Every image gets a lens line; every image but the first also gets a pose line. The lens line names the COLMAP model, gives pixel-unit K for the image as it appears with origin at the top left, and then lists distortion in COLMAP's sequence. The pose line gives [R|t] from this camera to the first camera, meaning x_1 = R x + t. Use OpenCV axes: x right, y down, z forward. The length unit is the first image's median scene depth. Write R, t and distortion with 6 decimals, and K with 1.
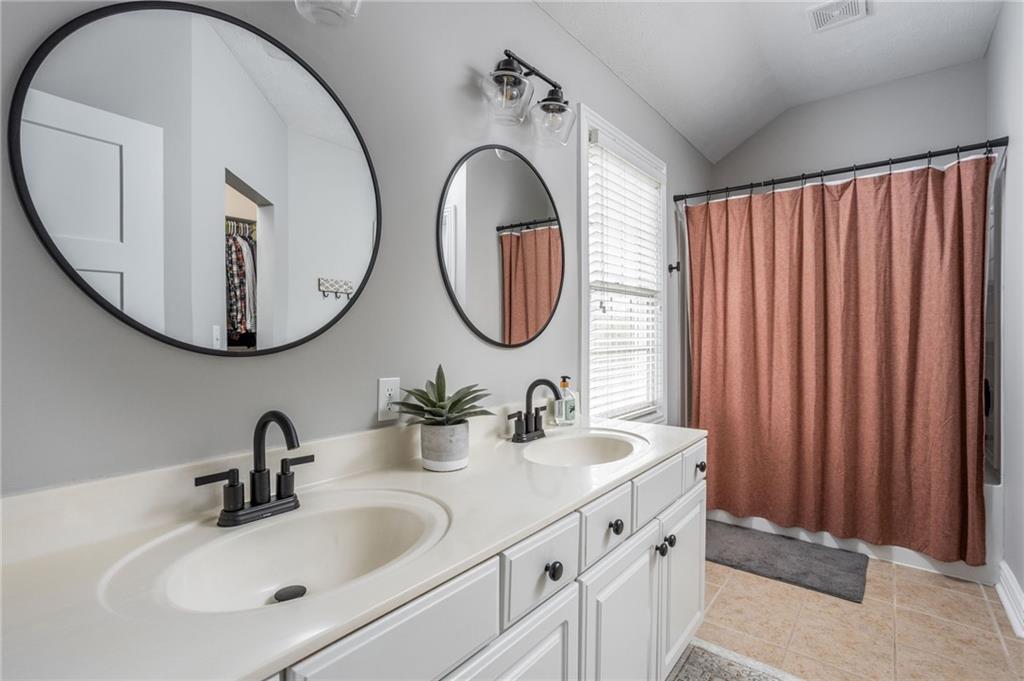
lens RADIAL K [[491.5, 0, 521.6], [0, 491.5, 340.9], [0, 0, 1]] dist [0.008705, 0.000348]
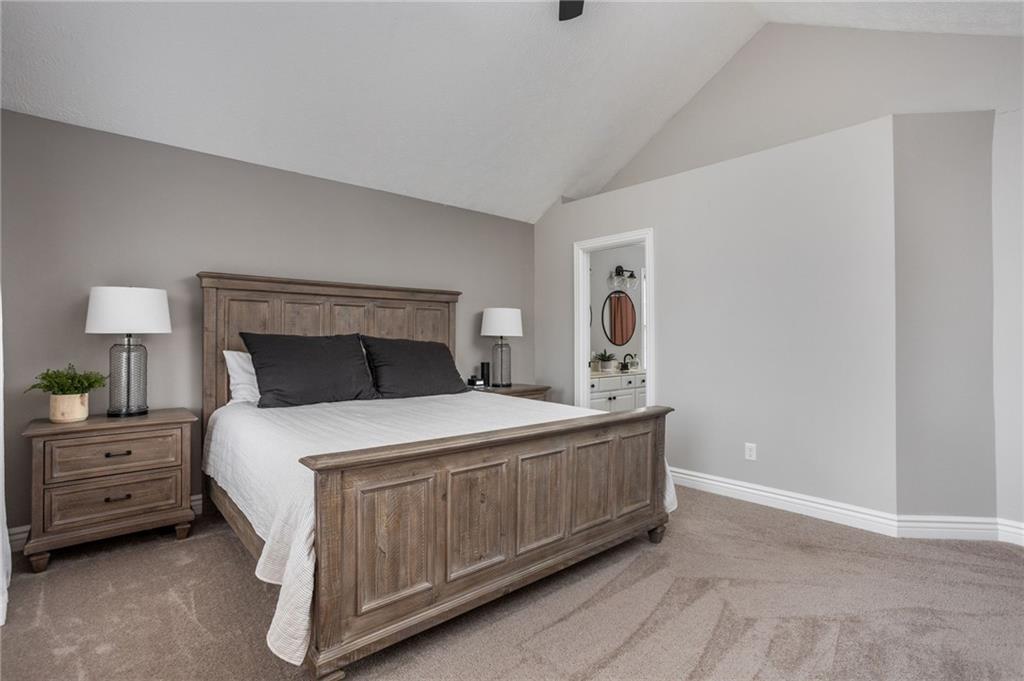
lens RADIAL K [[491.5, 0, 521.6], [0, 491.5, 340.9], [0, 0, 1]] dist [0.008705, 0.000348]
pose [[0.983956, 0.001034, -0.178406, -0.090696], [-0.002998, 0.999938, -0.010740, 0.023719], [0.178384, 0.011103, 0.983898, -2.819587]]
